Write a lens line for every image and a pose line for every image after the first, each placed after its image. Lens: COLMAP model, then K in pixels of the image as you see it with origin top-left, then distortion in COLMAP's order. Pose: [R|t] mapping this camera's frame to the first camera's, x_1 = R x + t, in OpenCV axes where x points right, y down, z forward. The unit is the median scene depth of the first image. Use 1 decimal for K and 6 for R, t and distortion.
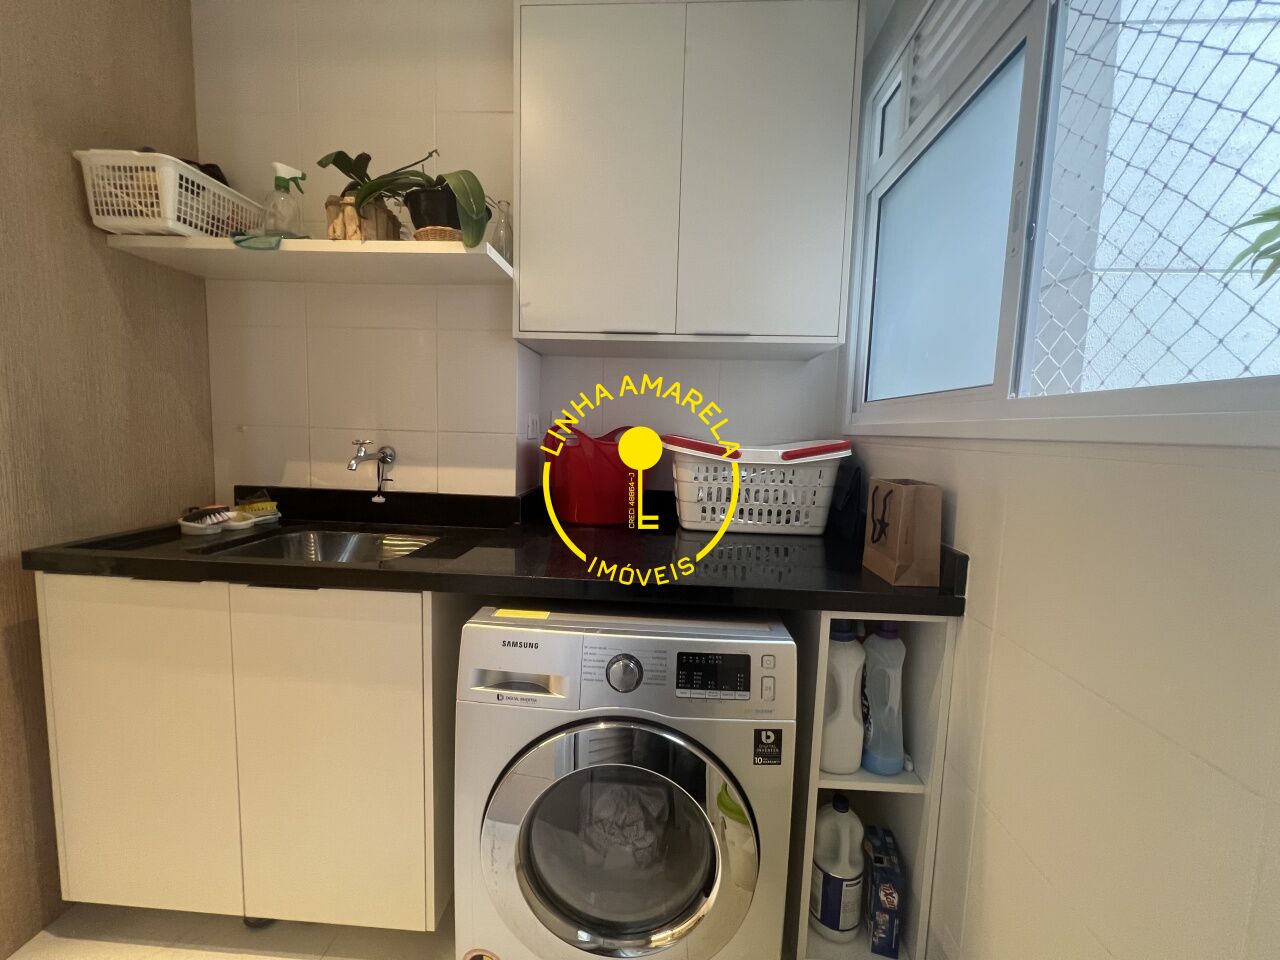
lens RADIAL K [[513.8, 0, 634.3], [0, 513.8, 481.6], [0, 0, 1]] dist [-0.003155, -0.000147]
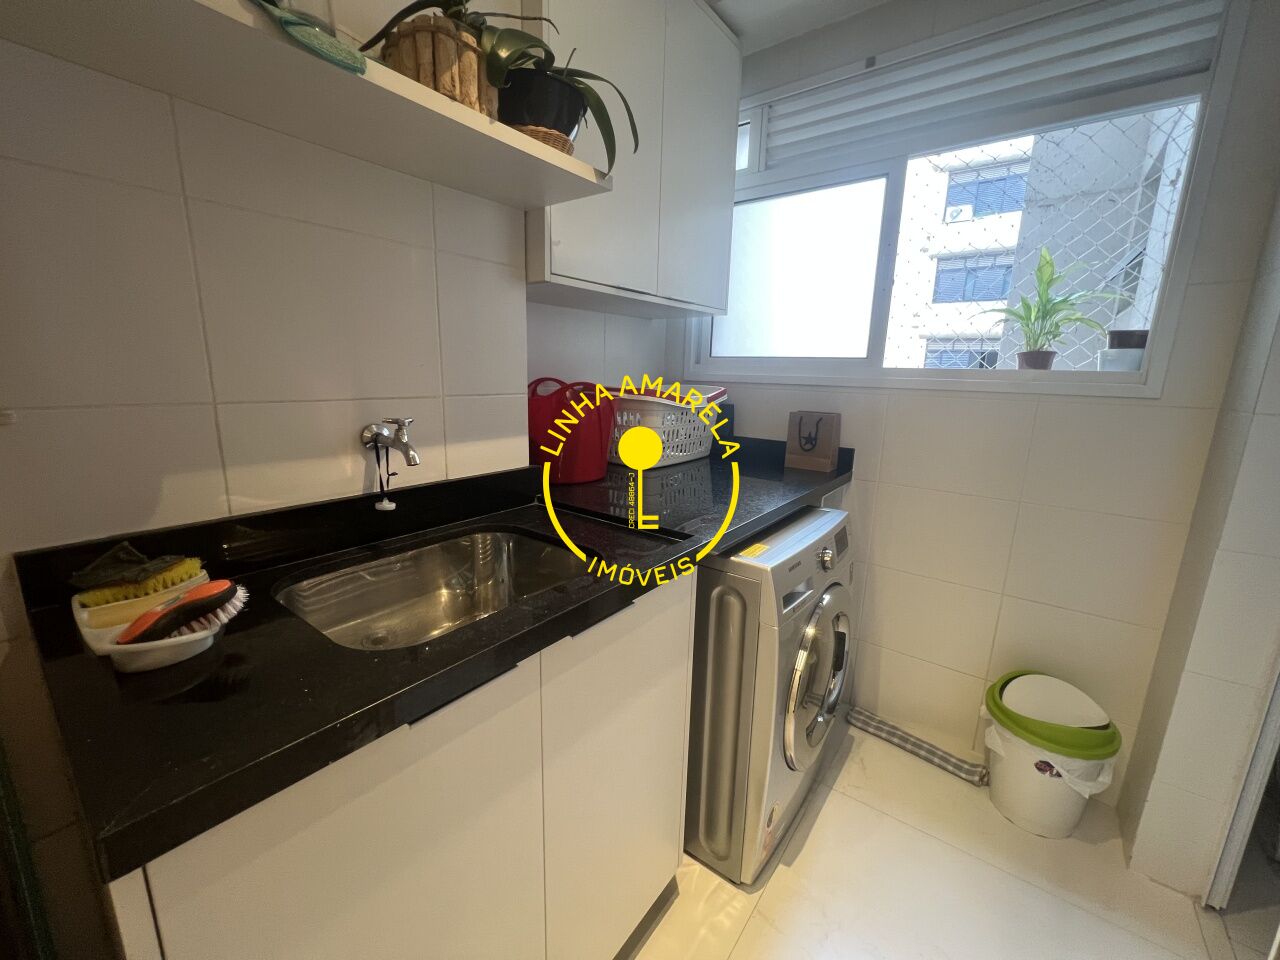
lens RADIAL K [[513.8, 0, 633.5], [0, 513.8, 477.2], [0, 0, 1]] dist [-0.003155, -0.000147]
pose [[0.559455, -0.185802, 0.807767, -0.847555], [0.079425, 0.982084, 0.170889, -0.088251], [-0.825047, -0.031448, 0.564189, 0.365025]]
